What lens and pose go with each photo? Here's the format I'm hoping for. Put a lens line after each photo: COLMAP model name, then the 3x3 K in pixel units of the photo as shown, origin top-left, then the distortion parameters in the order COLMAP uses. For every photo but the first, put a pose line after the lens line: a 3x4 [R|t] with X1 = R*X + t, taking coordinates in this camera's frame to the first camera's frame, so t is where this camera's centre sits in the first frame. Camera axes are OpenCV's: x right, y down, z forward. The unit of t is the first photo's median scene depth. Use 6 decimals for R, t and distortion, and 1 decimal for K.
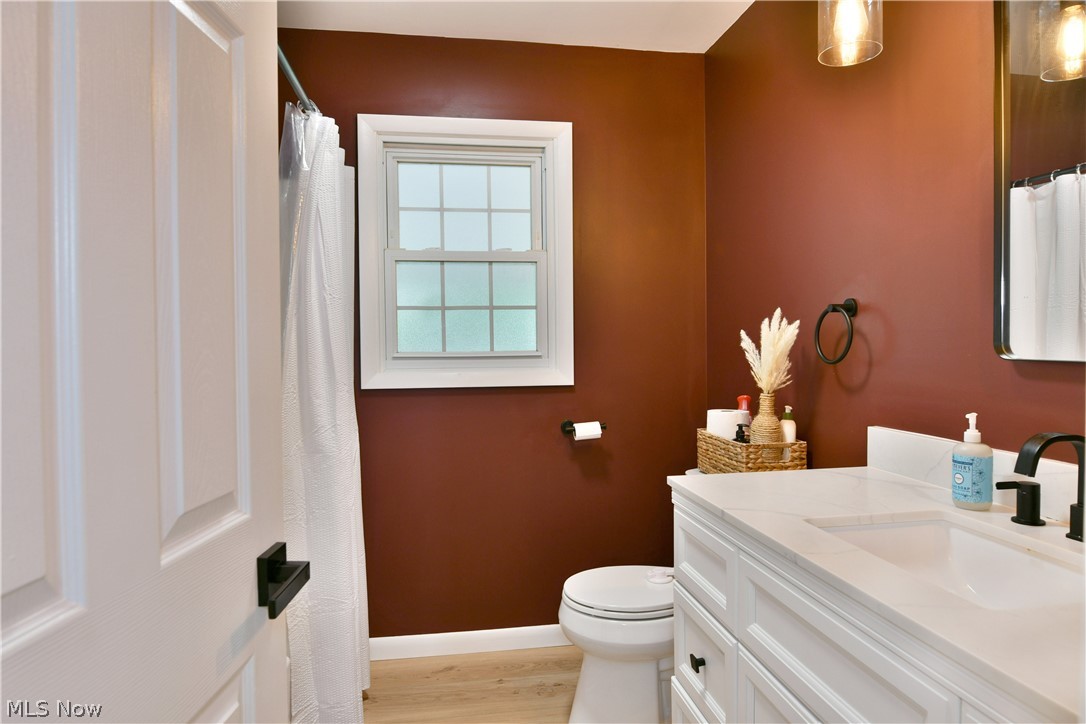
lens RADIAL K [[665.1, 0, 587.3], [0, 665.1, 405.9], [0, 0, 1]] dist [-0.008252, -0.002019]
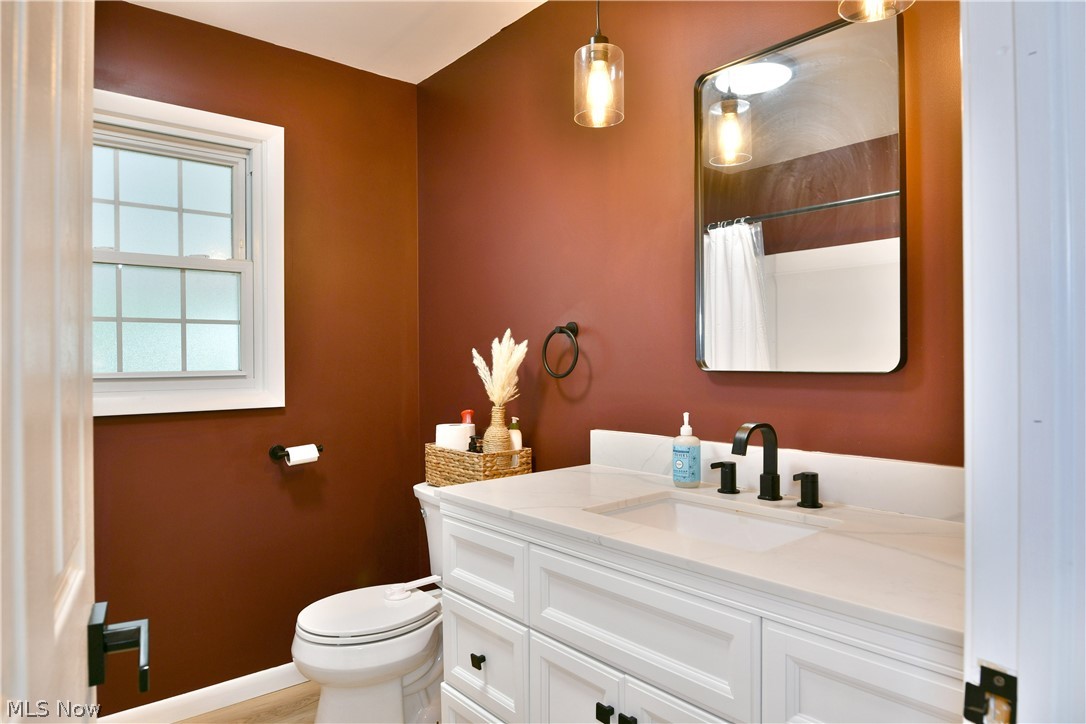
lens RADIAL K [[663.1, 0, 544.7], [0, 663.1, 414.5], [0, 0, 1]] dist [-0.014140, 0.001466]
pose [[0.859211, -0.041182, 0.509962, -0.220540], [0.051814, 0.998635, -0.006654, 0.005904], [-0.508992, 0.032141, 0.860171, 0.020336]]
